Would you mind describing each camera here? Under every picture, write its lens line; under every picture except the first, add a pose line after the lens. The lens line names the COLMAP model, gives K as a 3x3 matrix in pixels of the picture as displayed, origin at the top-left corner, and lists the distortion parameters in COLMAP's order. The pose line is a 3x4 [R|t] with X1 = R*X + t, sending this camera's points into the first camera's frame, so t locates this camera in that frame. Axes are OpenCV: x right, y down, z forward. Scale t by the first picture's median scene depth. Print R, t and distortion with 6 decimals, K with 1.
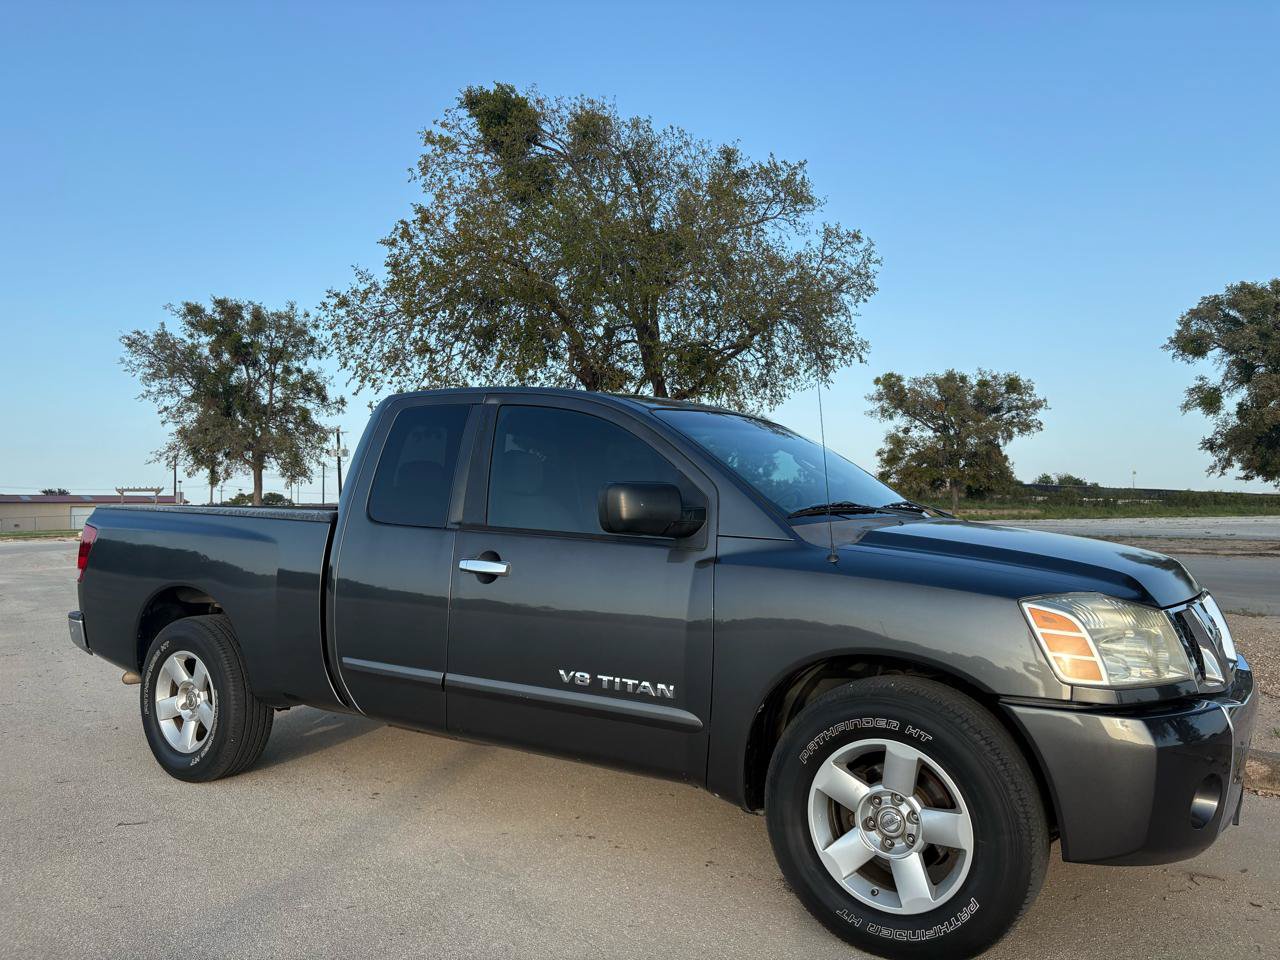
lens RADIAL K [[974.0, 0, 640.0], [0, 974.0, 480.0], [0, 0, 1]] dist [0.032499, -0.048593]
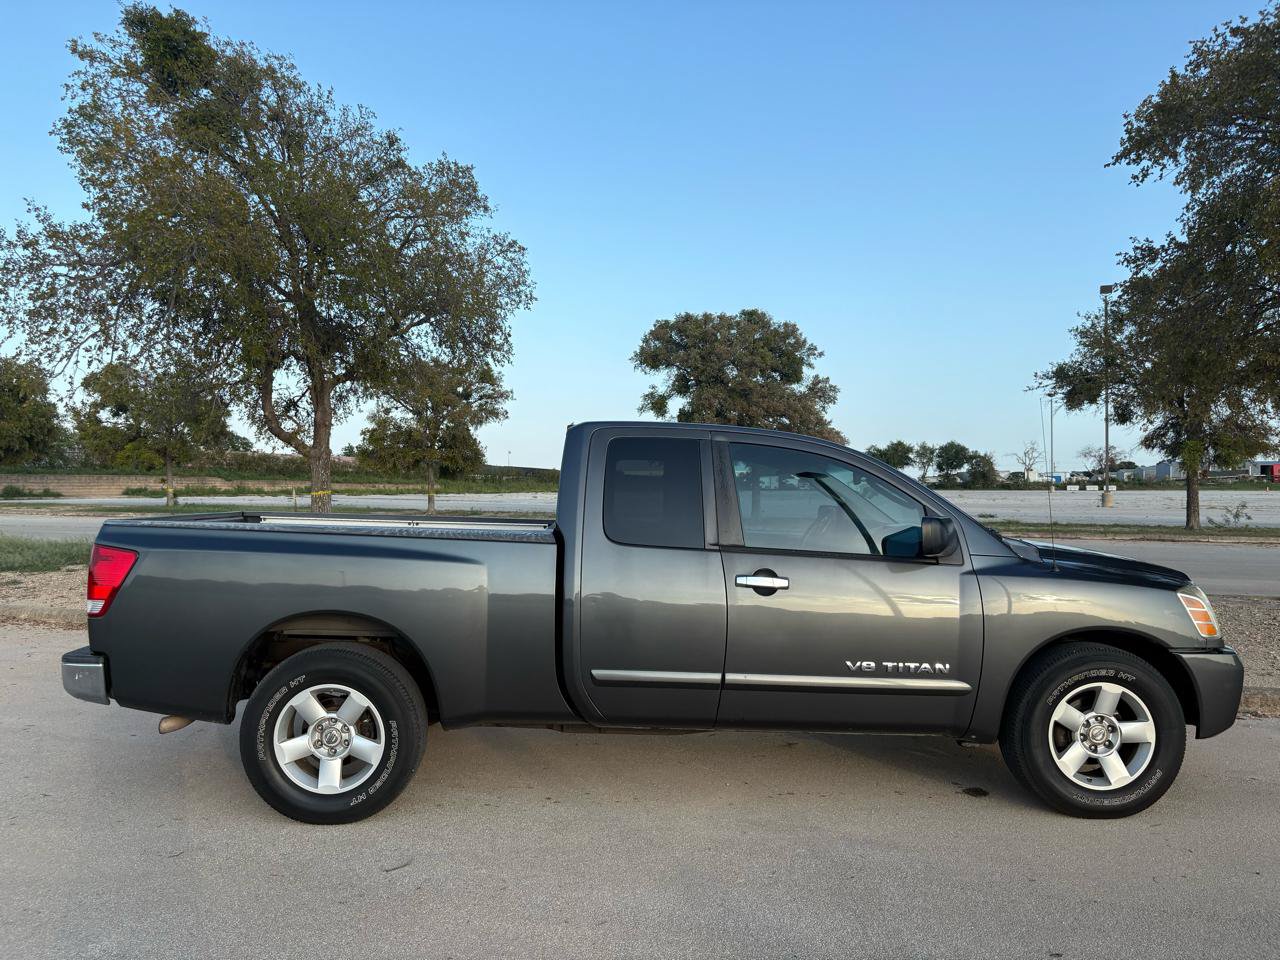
lens RADIAL K [[974.0, 0, 640.0], [0, 974.0, 480.0], [0, 0, 1]] dist [0.032499, -0.048593]
pose [[0.809841, 0.014239, 0.586477, -0.874177], [-0.031201, 0.999336, 0.018822, -0.047814], [-0.585820, -0.033542, 0.809747, 0.109551]]
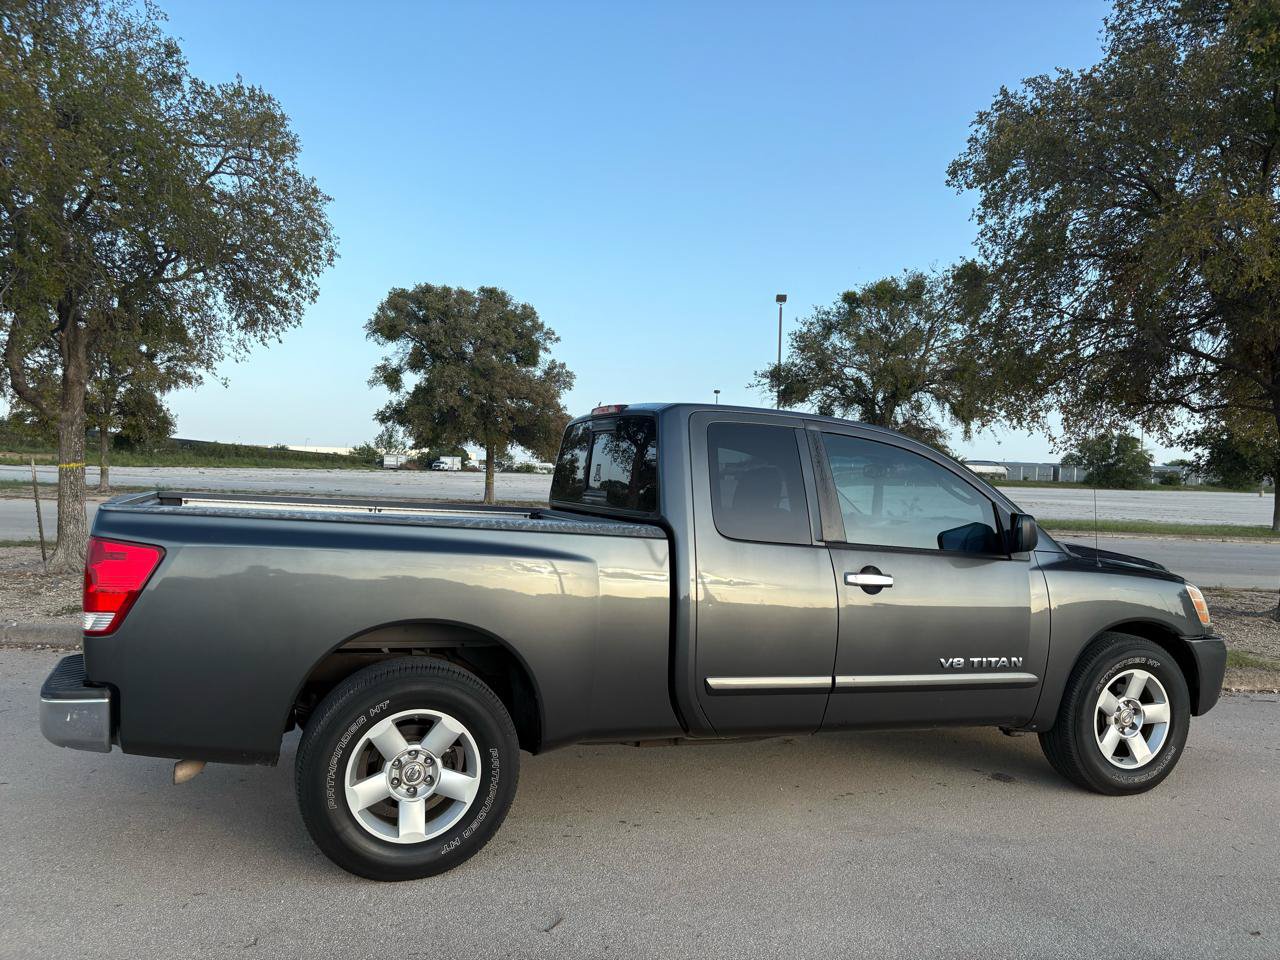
lens RADIAL K [[973.1, 0, 643.0], [0, 973.1, 483.5], [0, 0, 1]] dist [0.025382, -0.034218]
pose [[0.569832, 0.018153, 0.821560, -1.116225], [-0.066387, 0.997505, 0.024006, -0.030145], [-0.819075, -0.068220, 0.569616, 0.507149]]
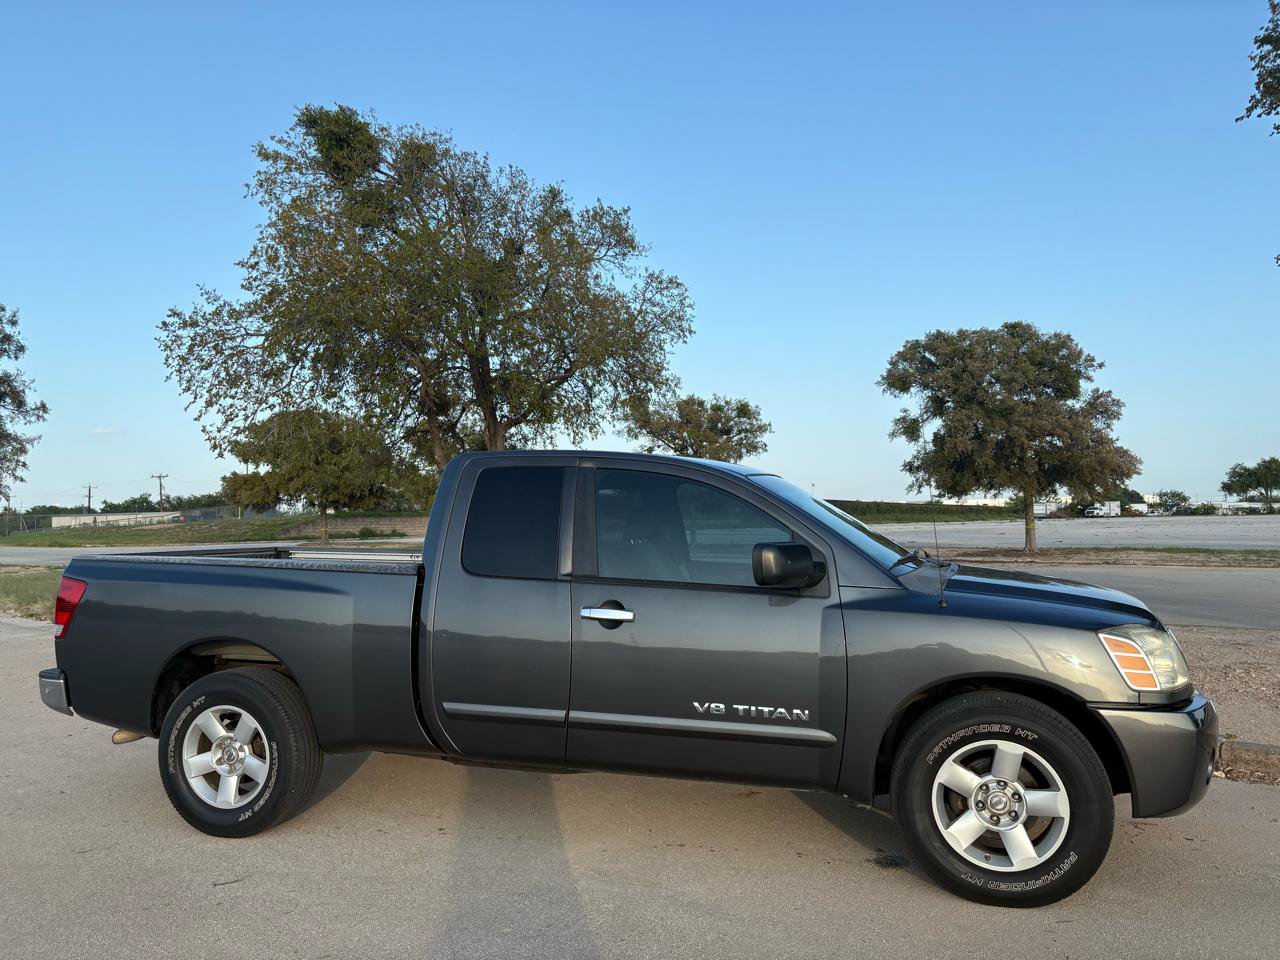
lens RADIAL K [[973.1, 0, 643.0], [0, 973.1, 483.5], [0, 0, 1]] dist [0.025382, -0.034218]
pose [[0.954259, 0.002940, 0.298966, -0.406929], [-0.000898, 0.999975, -0.006968, -0.049353], [-0.298979, 0.006381, 0.954238, -0.081119]]
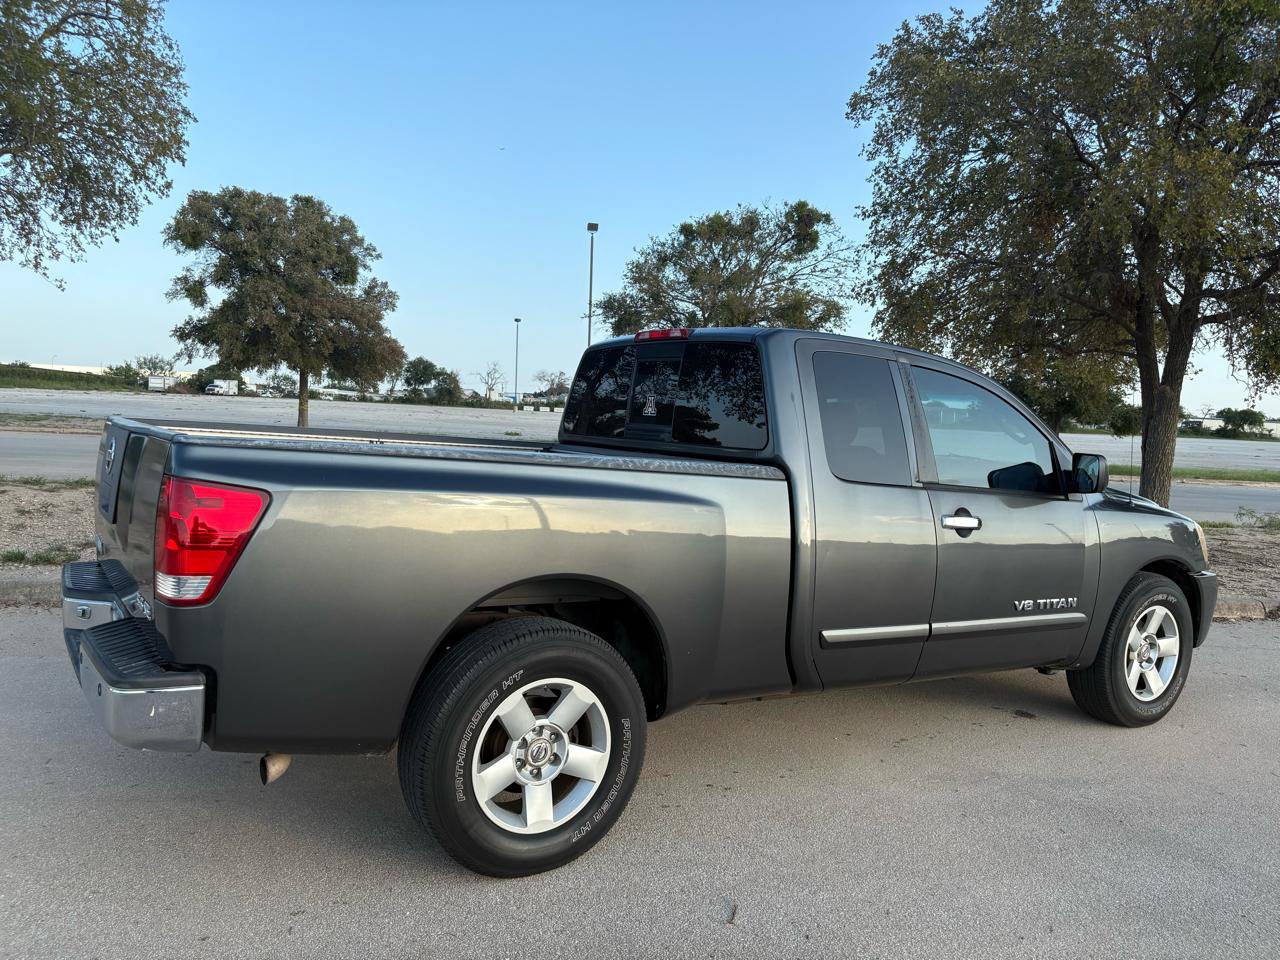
lens RADIAL K [[974.0, 0, 640.0], [0, 974.0, 480.0], [0, 0, 1]] dist [0.032499, -0.048593]
pose [[0.385818, -0.035573, 0.921889, -1.164697], [-0.086759, 0.993429, 0.074643, -0.007816], [-0.918487, -0.108780, 0.380196, 0.815296]]
